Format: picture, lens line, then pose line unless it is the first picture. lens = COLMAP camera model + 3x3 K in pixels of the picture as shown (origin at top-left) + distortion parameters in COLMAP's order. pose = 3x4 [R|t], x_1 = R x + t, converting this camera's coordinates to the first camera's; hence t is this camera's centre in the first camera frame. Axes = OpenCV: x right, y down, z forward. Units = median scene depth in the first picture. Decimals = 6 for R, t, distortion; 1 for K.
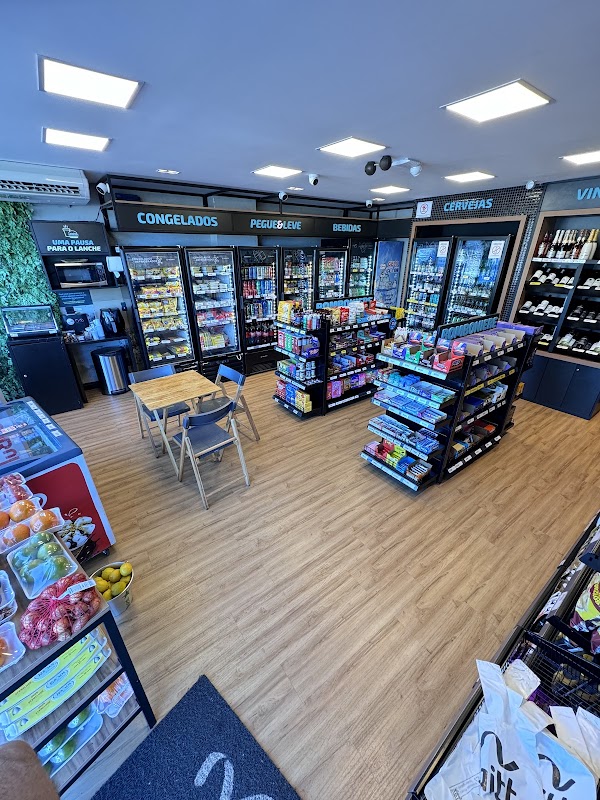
lens RADIAL K [[317.8, 0, 298.6], [0, 317.8, 397.8], [0, 0, 1]] dist [-0.000753, 0.000338]
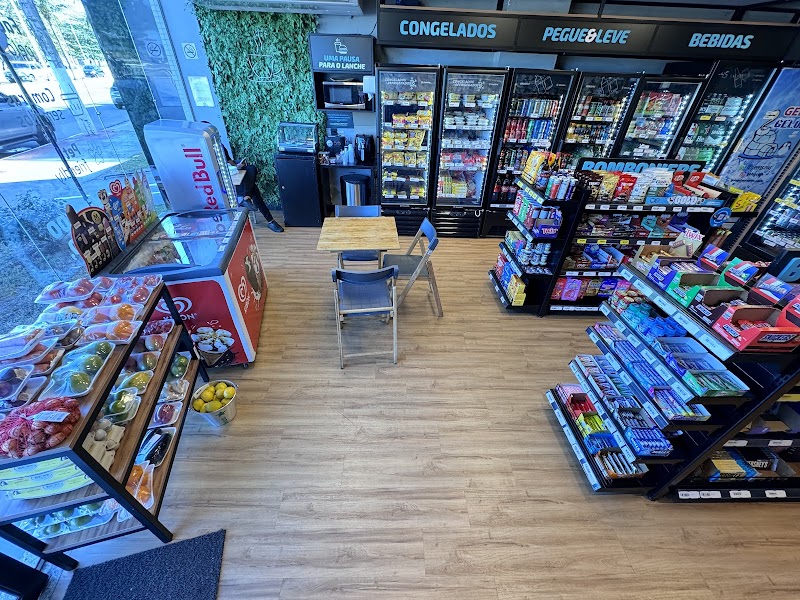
lens RADIAL K [[317.8, 0, 399.3], [0, 317.8, 299.0], [0, 0, 1]] dist [-0.000753, 0.000338]
pose [[0.818970, 0.351402, -0.453656, 0.135372], [-0.271349, 0.933747, 0.233424, -0.070409], [0.505626, -0.068068, 0.860064, 0.188021]]
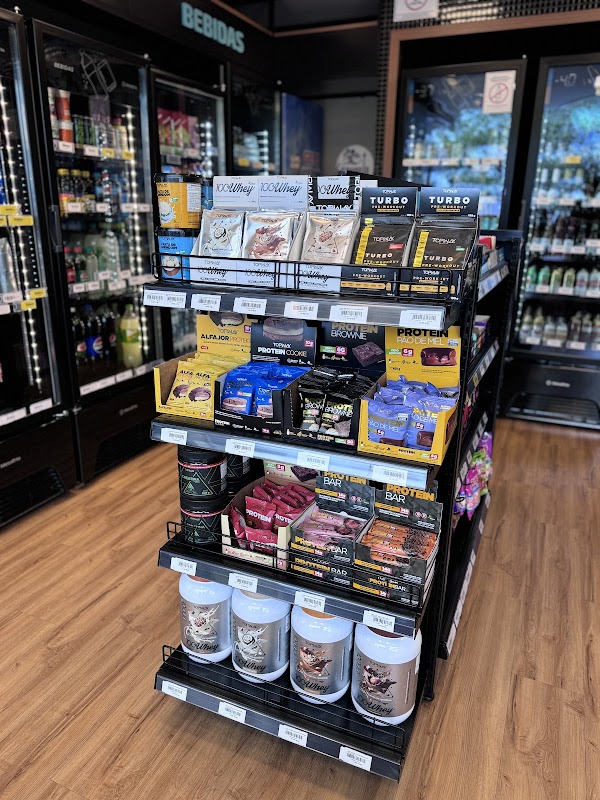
lens RADIAL K [[597.1, 0, 294.6], [0, 597.1, 400.5], [0, 0, 1]] dist [0.007917, 0.002354]
pose [[0.871769, -0.141512, 0.469034, -0.165117], [0.199821, 0.976827, -0.076679, -0.130785], [-0.447315, 0.160570, 0.879845, 0.657190]]
